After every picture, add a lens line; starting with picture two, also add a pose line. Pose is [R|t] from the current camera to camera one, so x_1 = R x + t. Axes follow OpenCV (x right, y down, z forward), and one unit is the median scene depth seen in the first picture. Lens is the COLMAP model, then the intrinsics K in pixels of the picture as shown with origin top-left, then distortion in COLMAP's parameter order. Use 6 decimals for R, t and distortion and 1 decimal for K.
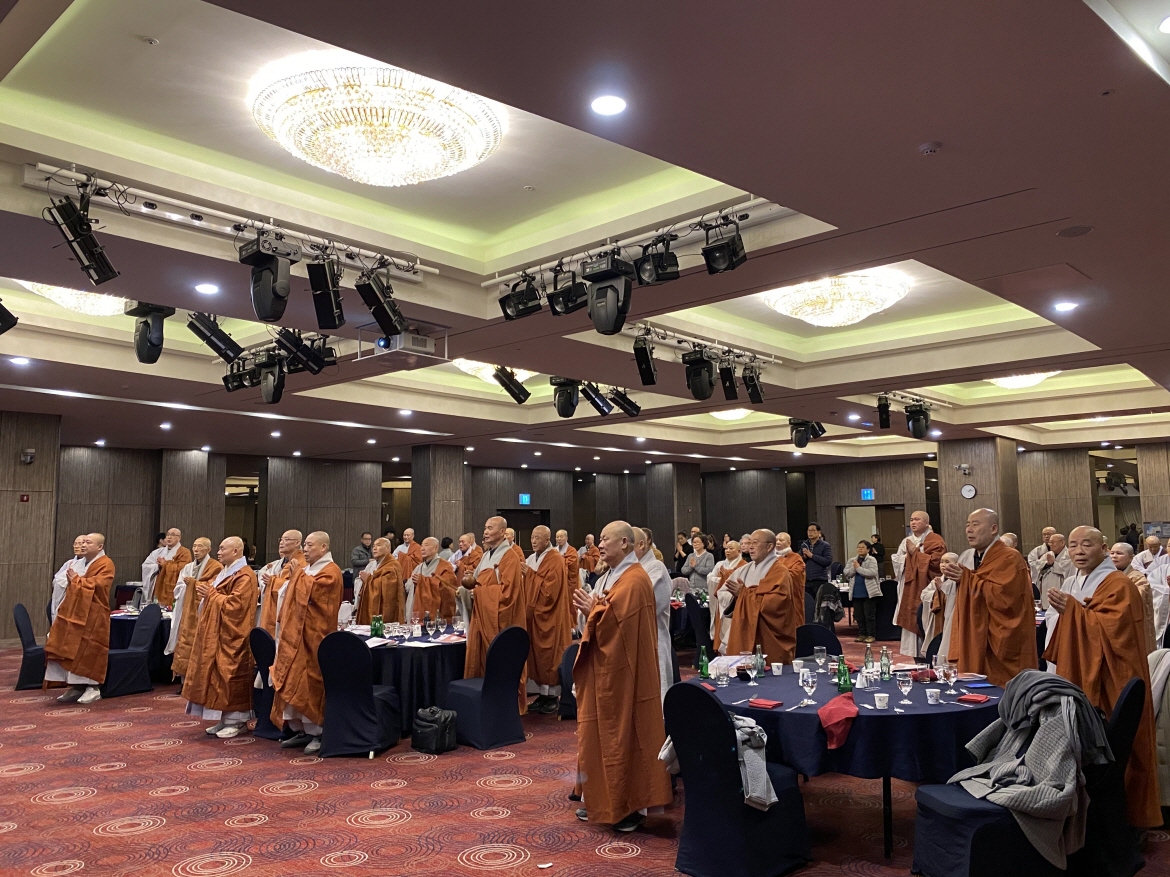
lens RADIAL K [[890.4, 0, 588.3], [0, 890.4, 437.7], [0, 0, 1]] dist [0.007333, -0.031281]
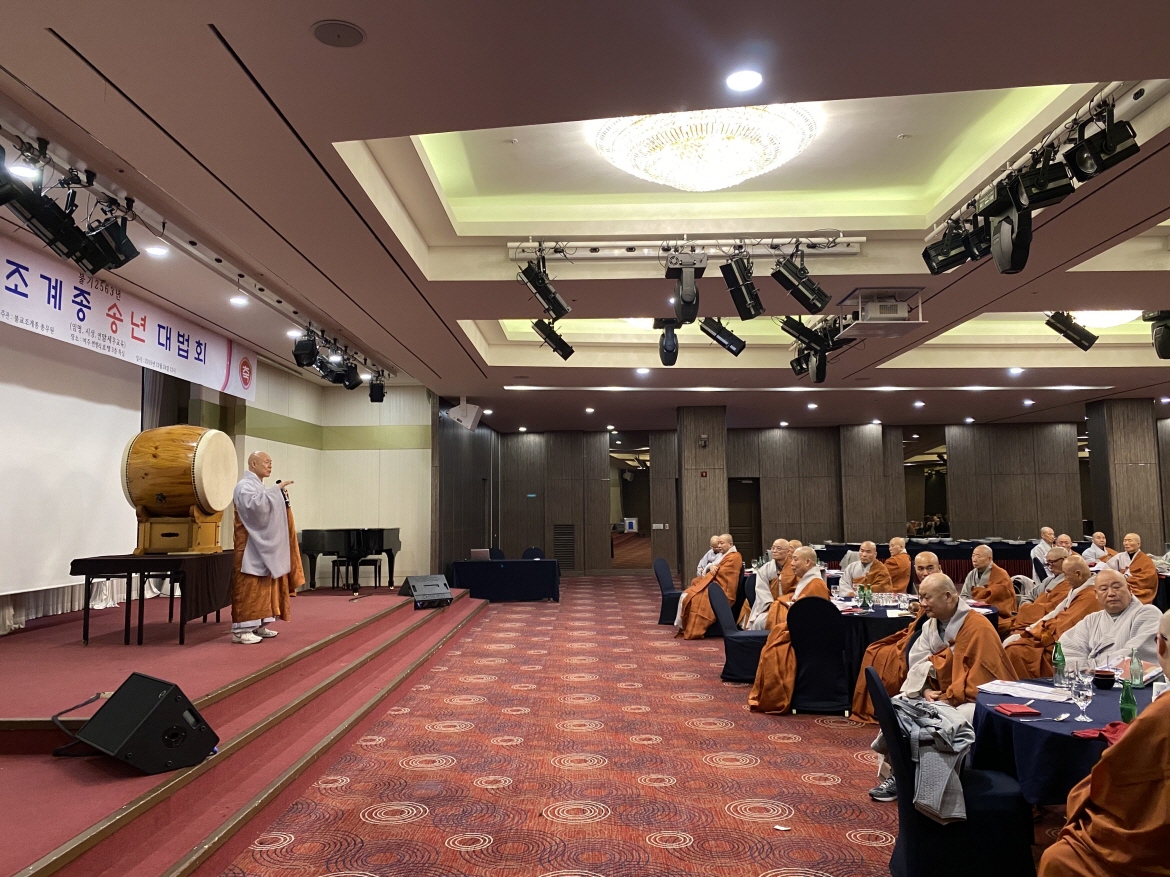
lens RADIAL K [[890.4, 0, 583.9], [0, 890.4, 438.9], [0, 0, 1]] dist [0.007333, -0.031281]
pose [[0.644298, -0.055023, -0.762792, 0.377924], [0.084108, 0.996456, -0.000835, 0.008814], [0.760135, -0.063619, 0.646643, 0.112392]]
